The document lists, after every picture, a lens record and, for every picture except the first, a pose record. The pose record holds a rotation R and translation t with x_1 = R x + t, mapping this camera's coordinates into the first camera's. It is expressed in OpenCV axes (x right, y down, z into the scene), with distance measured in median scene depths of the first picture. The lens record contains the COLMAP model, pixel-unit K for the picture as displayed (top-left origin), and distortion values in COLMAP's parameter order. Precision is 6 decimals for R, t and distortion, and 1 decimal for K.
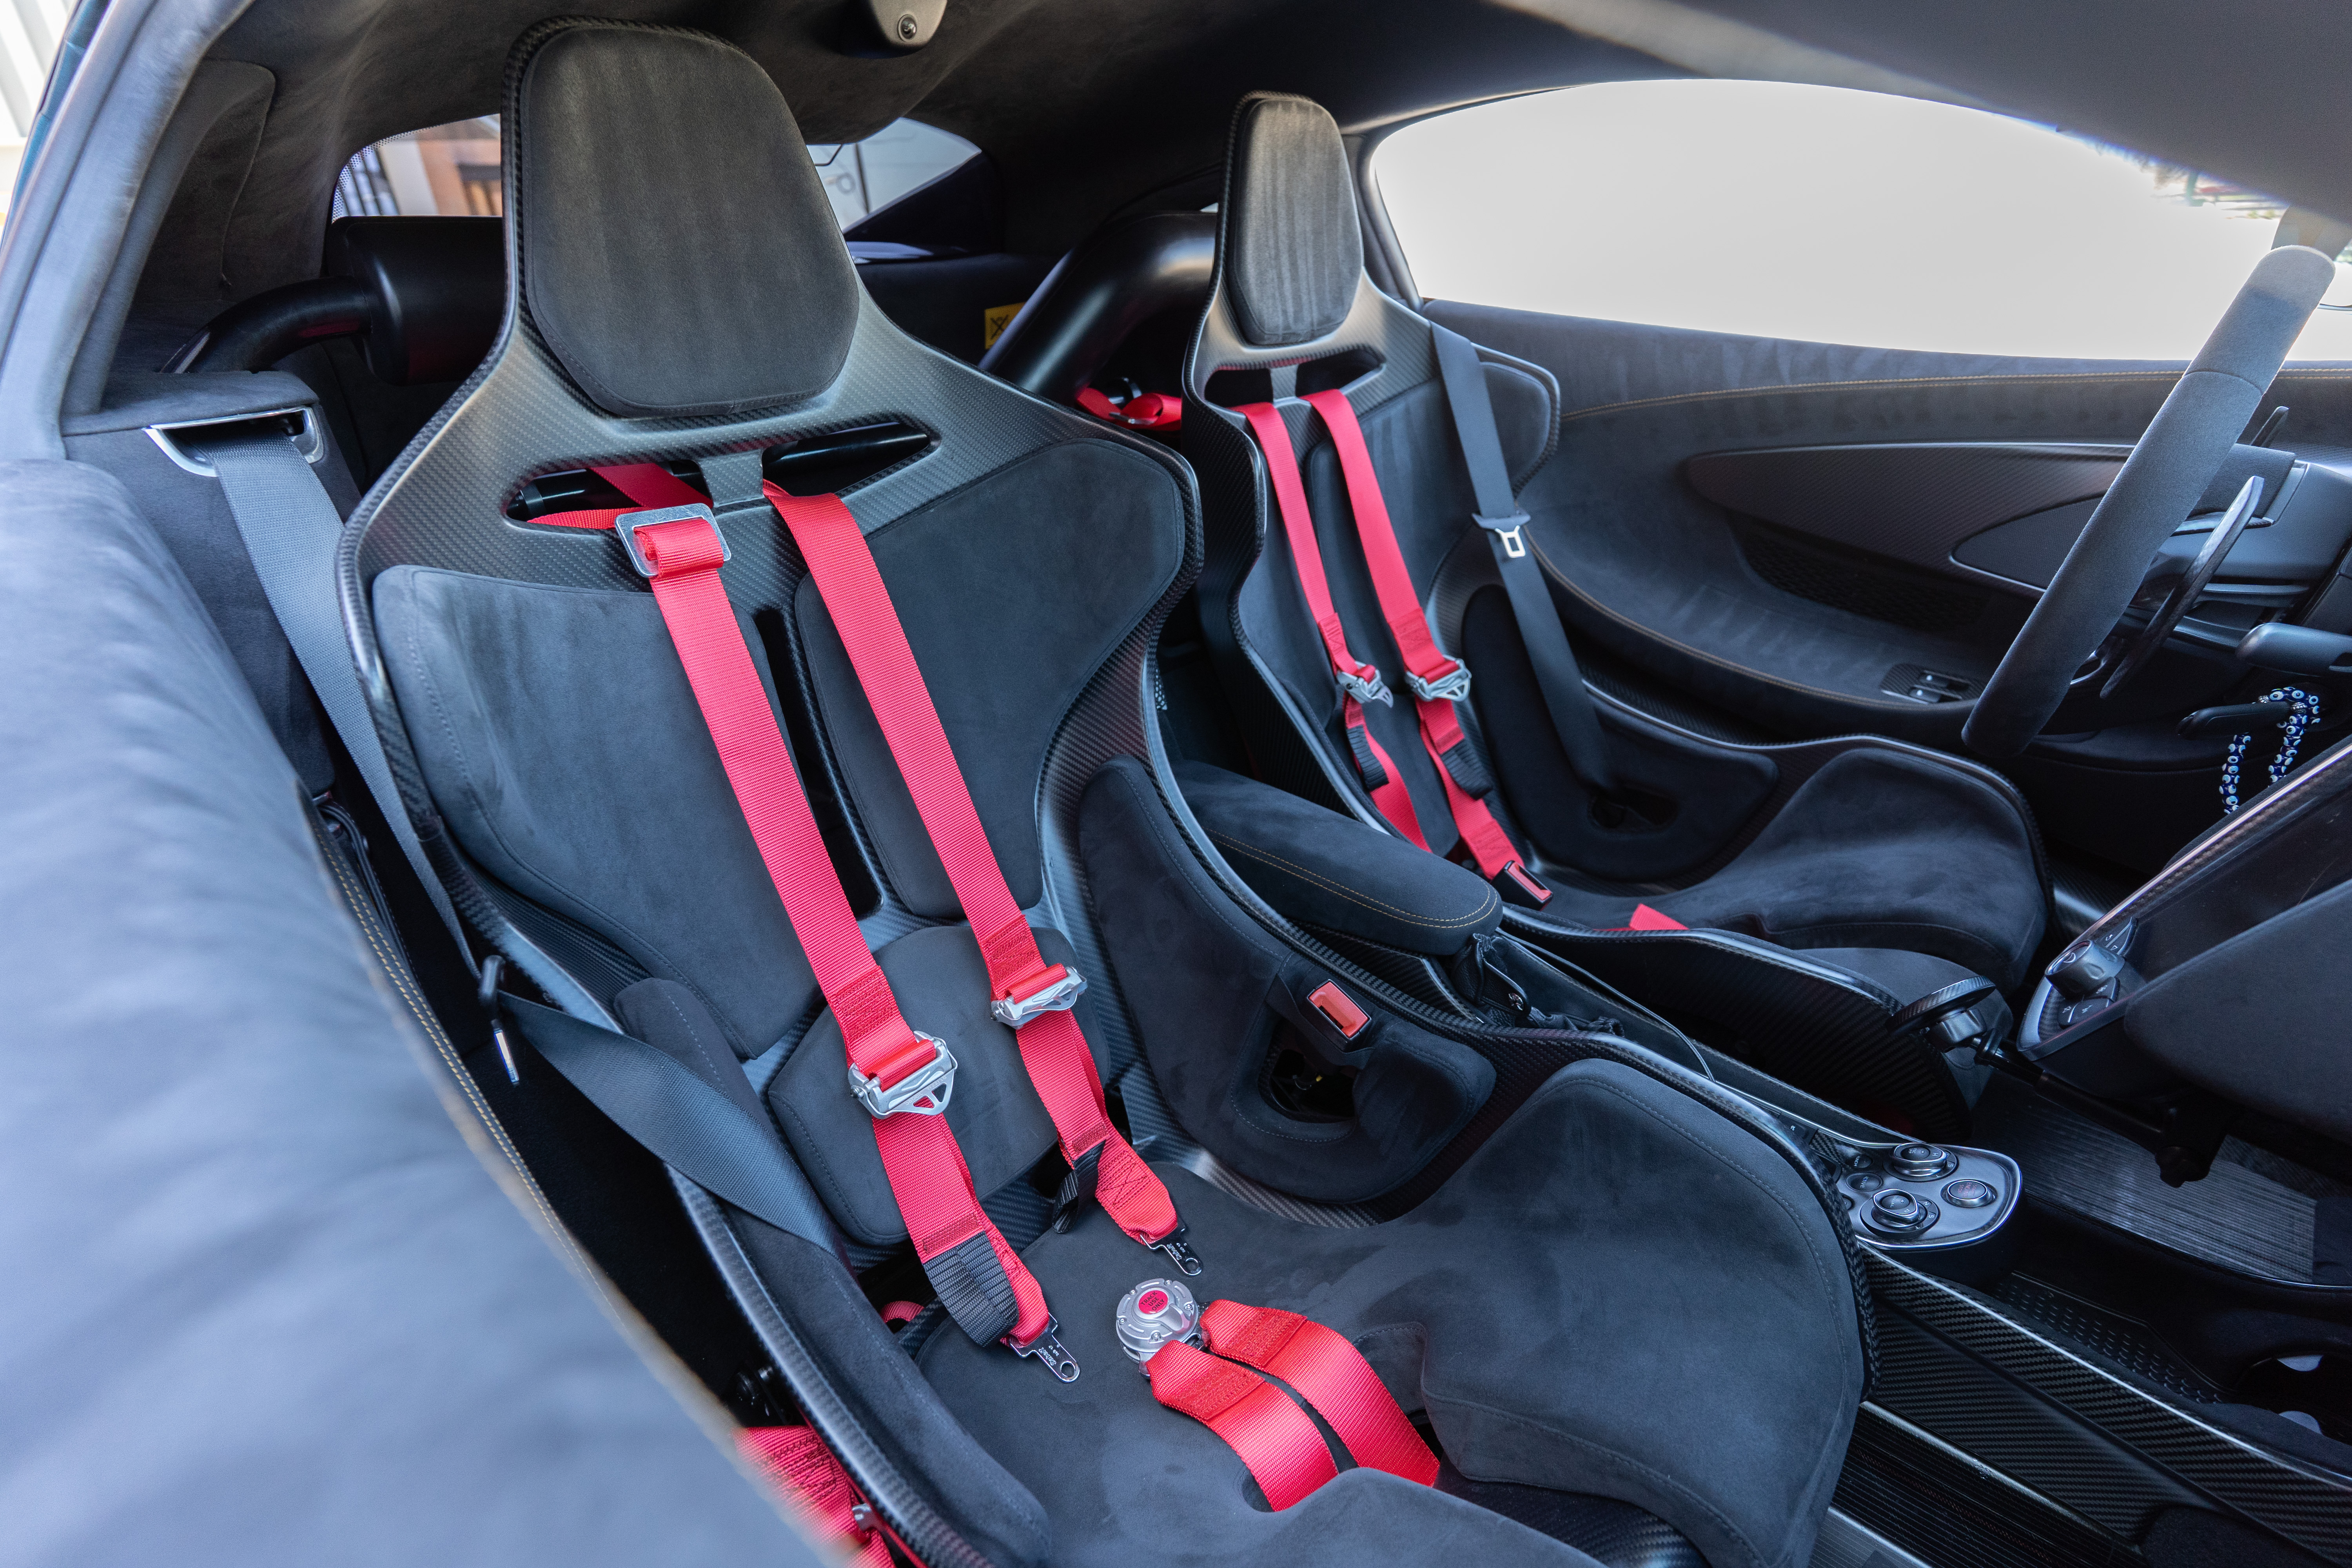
lens RADIAL K [[1104.3, 0, 1176.0], [0, 1104.3, 784.0], [0, 0, 1]] dist [0.000163, -0.000589]
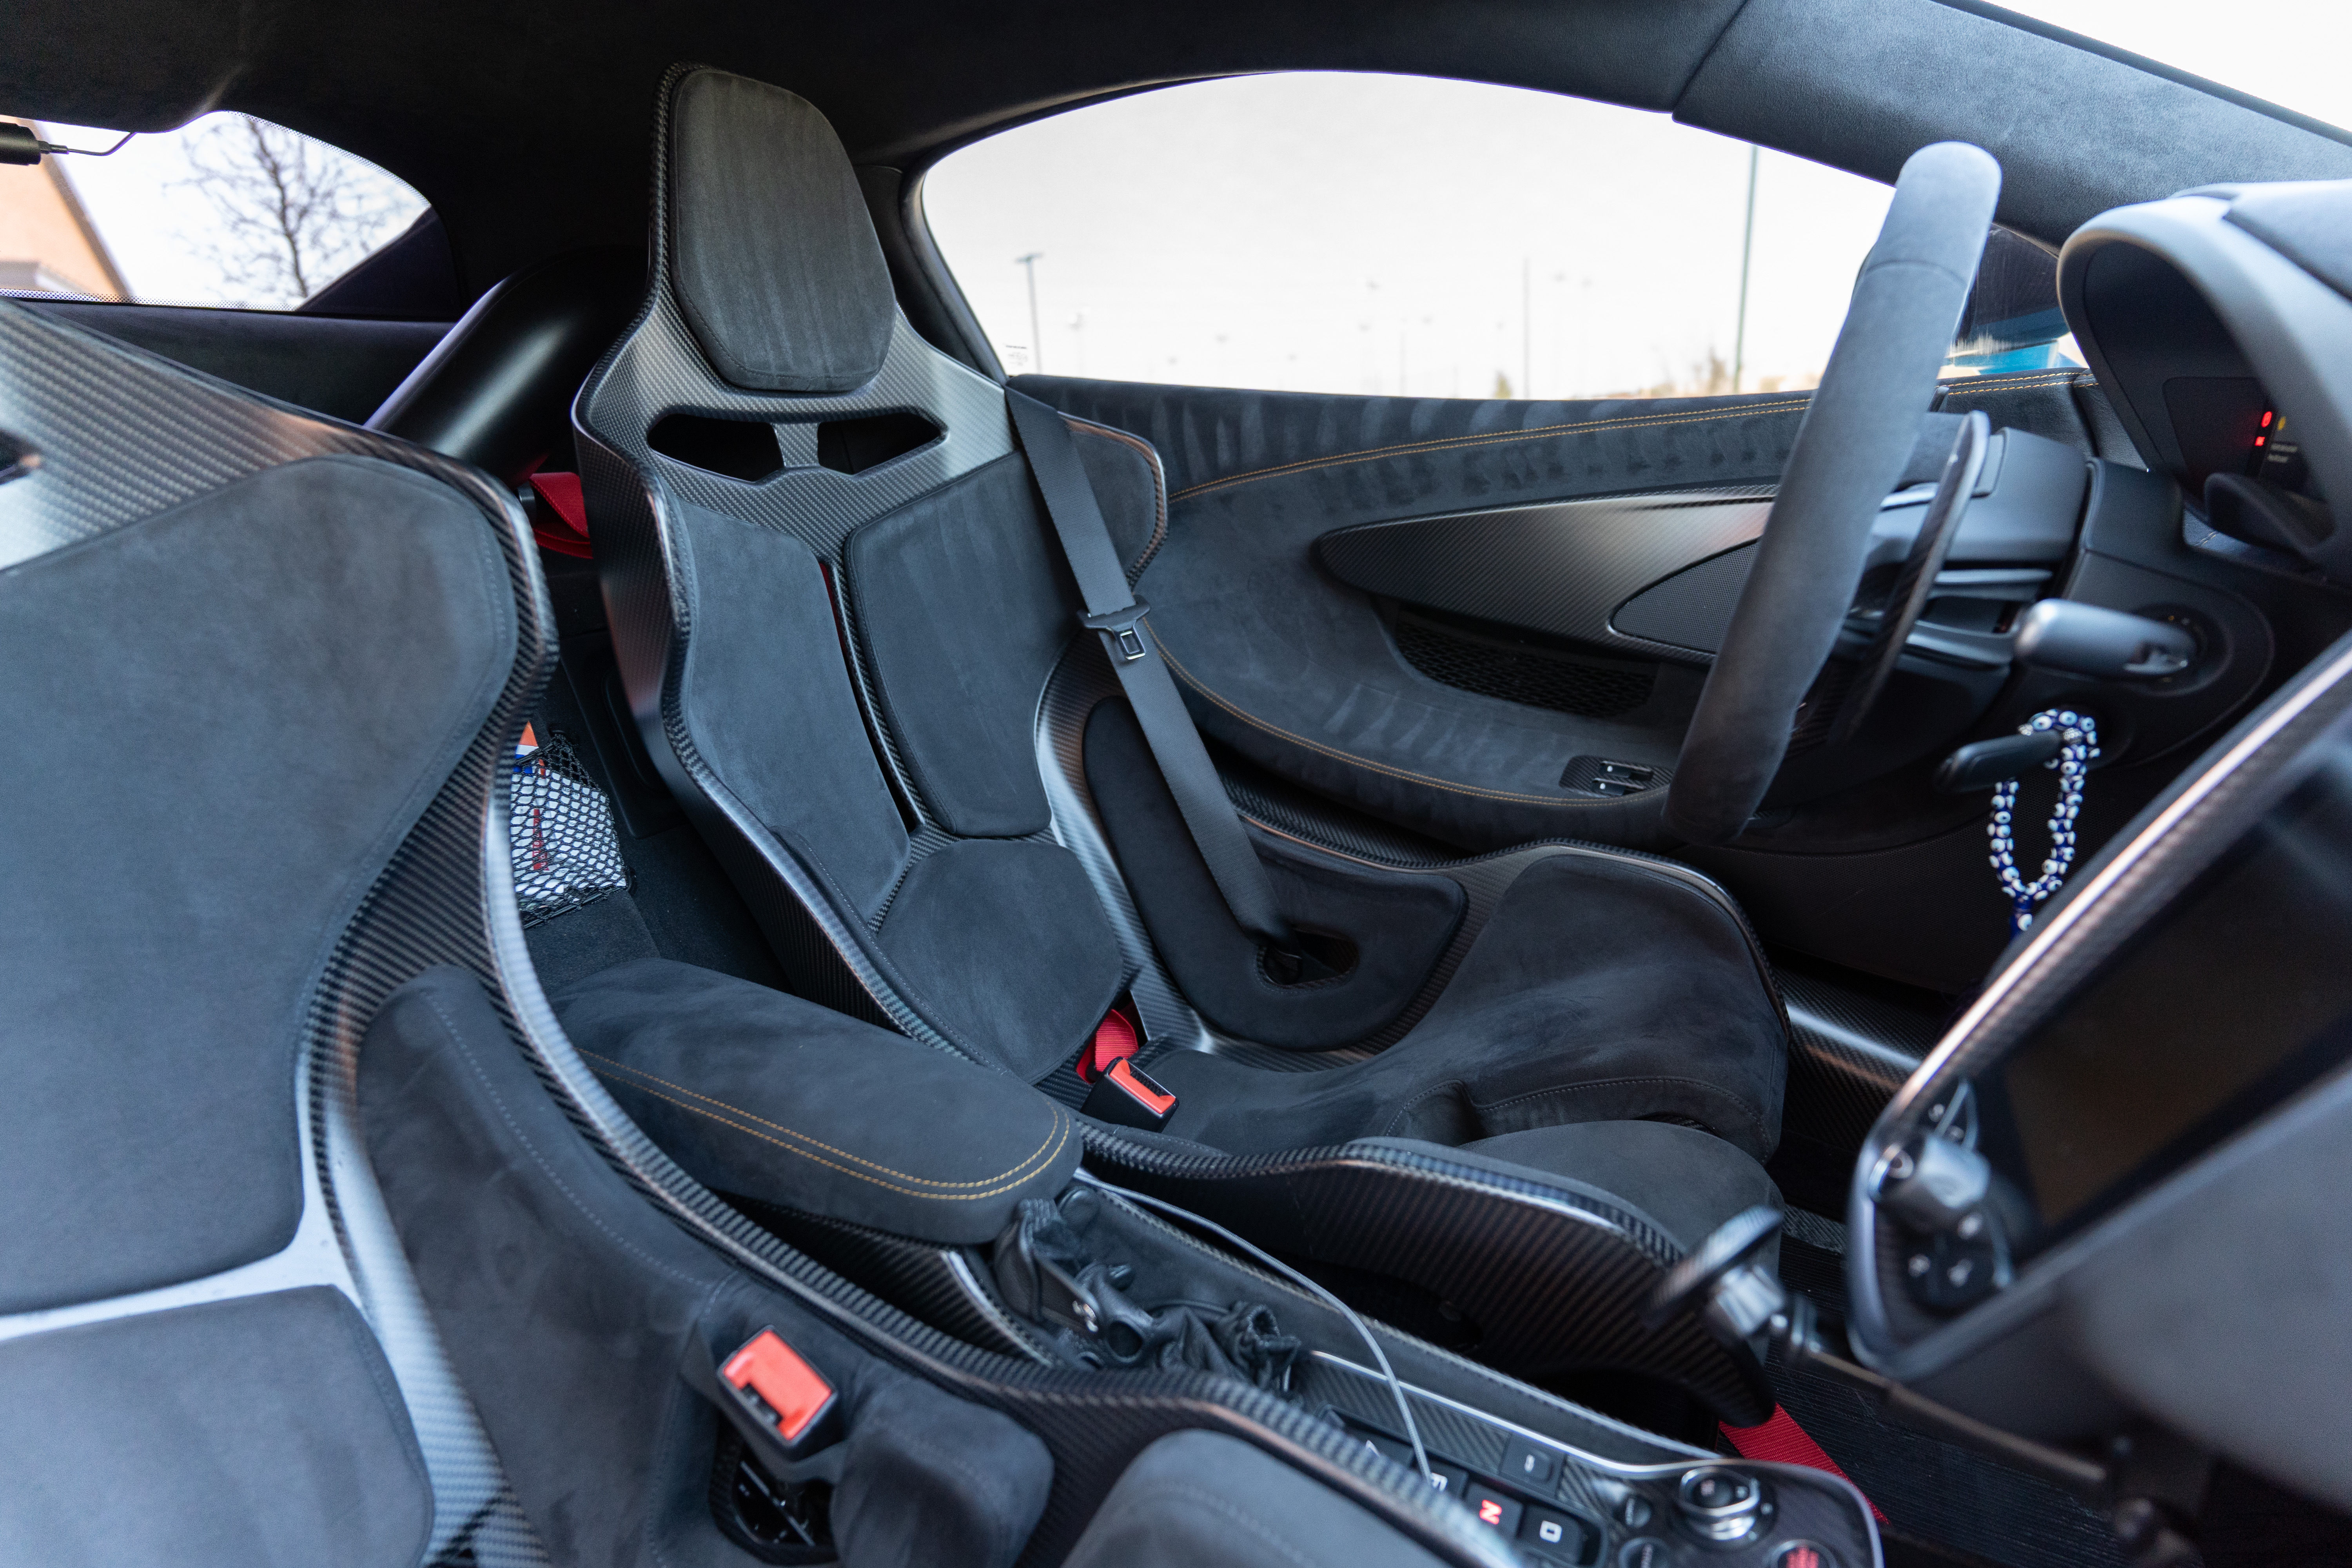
lens RADIAL K [[1104.3, 0, 1176.0], [0, 1104.3, 784.0], [0, 0, 1]] dist [0.000163, -0.000589]
pose [[0.972392, -0.070358, 0.222492, 0.223711], [0.103306, 0.984734, -0.140094, 0.001221], [-0.209239, 0.159212, 0.964816, 0.336476]]
